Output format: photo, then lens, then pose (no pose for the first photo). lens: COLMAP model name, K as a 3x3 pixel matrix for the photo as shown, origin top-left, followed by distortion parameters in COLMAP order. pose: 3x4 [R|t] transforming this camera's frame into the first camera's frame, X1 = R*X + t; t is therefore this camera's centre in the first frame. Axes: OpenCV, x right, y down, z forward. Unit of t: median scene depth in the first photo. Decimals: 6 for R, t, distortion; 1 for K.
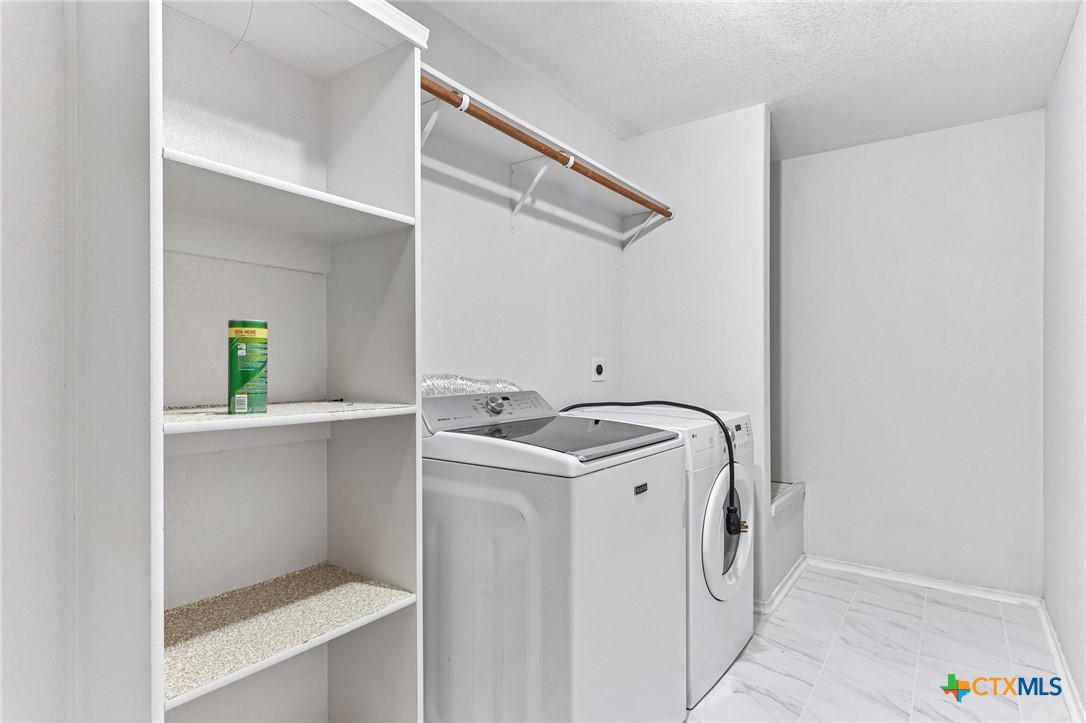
lens RADIAL K [[588.8, 0, 544.0], [0, 588.8, 372.7], [0, 0, 1]] dist [0.030780, 0.000033]
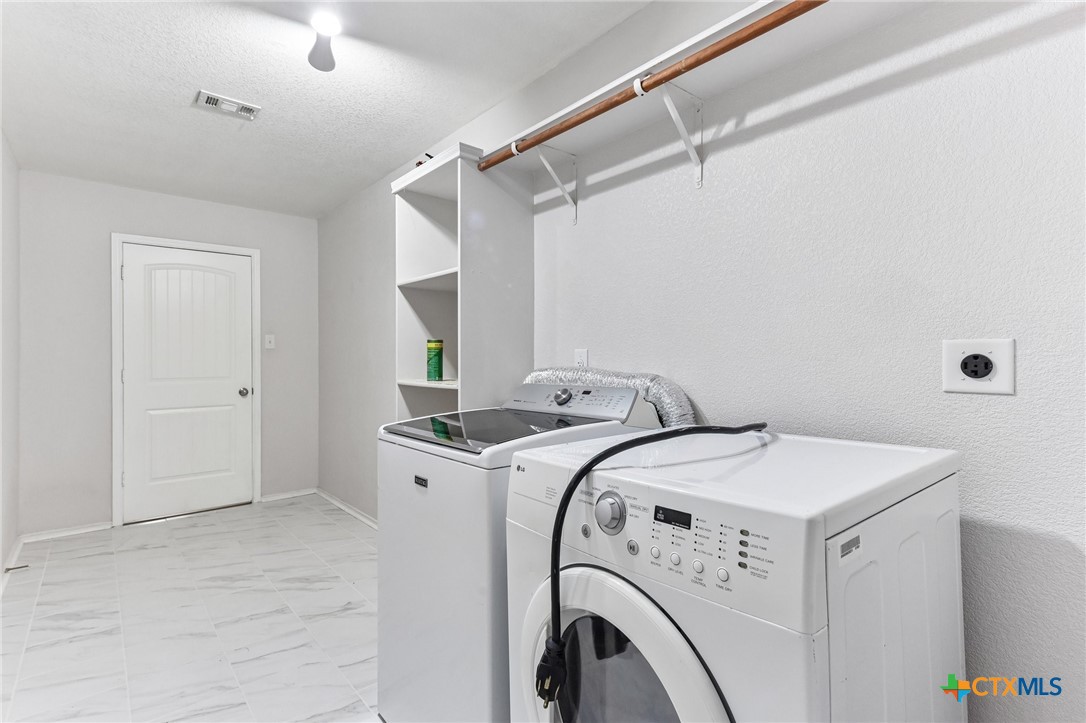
lens RADIAL K [[525.2, 0, 544.5], [0, 525.2, 357.5], [0, 0, 1]] dist [0.001070, 0.000051]
pose [[-0.256064, -0.003238, -0.966654, 0.769013], [-0.007391, 0.999972, -0.001391, -0.011593], [0.966631, 0.006789, -0.256081, 1.127272]]
